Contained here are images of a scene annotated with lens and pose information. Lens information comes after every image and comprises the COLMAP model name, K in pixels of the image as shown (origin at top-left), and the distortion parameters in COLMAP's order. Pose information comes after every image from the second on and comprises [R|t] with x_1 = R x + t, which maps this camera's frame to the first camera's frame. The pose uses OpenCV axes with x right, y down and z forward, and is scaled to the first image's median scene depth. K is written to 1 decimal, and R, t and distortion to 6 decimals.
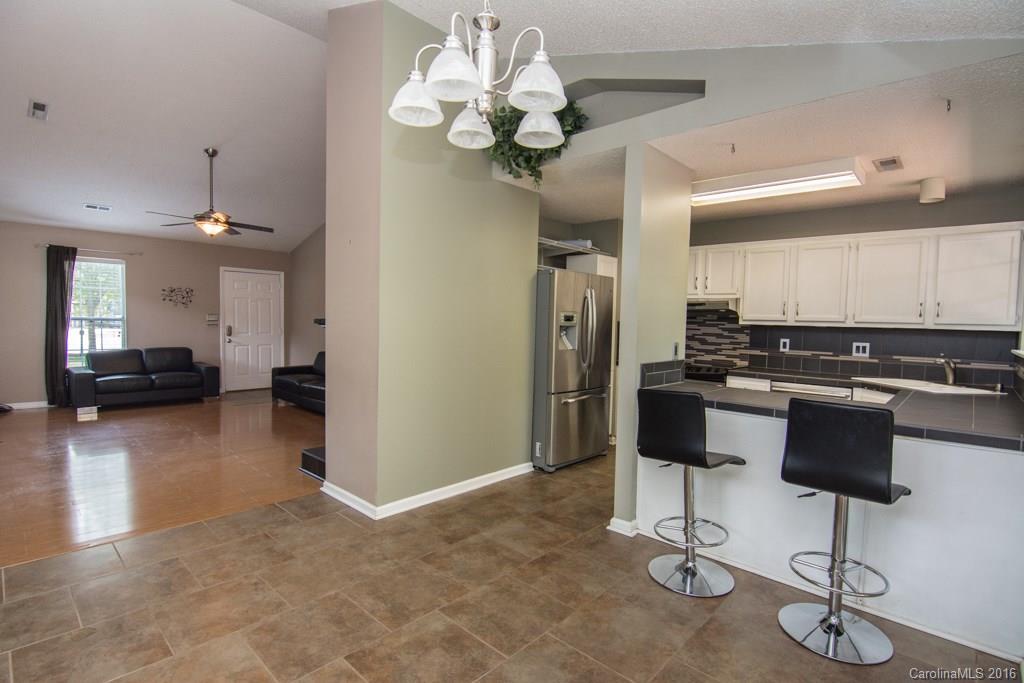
lens RADIAL K [[497.2, 0, 515.4], [0, 497.2, 344.4], [0, 0, 1]] dist [-0.002923, -0.011705]
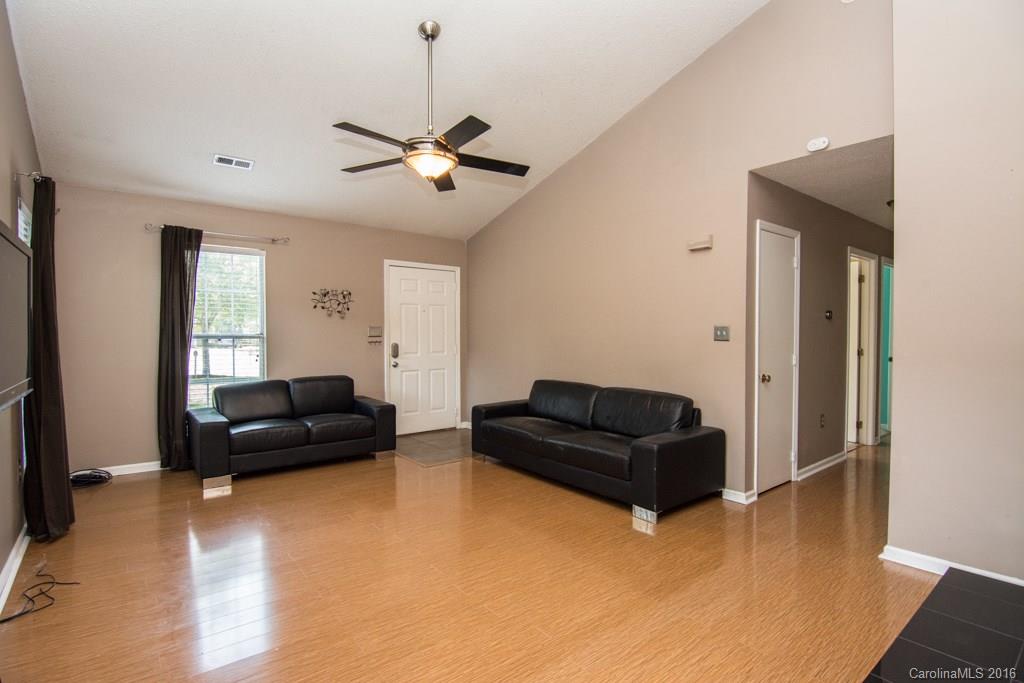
lens RADIAL K [[500.6, 0, 513.7], [0, 500.6, 343.2], [0, 0, 1]] dist [-0.002706, -0.001004]
pose [[0.988830, -0.015825, -0.148204, -0.348462], [0.011242, 0.999434, -0.031705, -0.014980], [0.148622, 0.029685, 0.988448, 0.368090]]
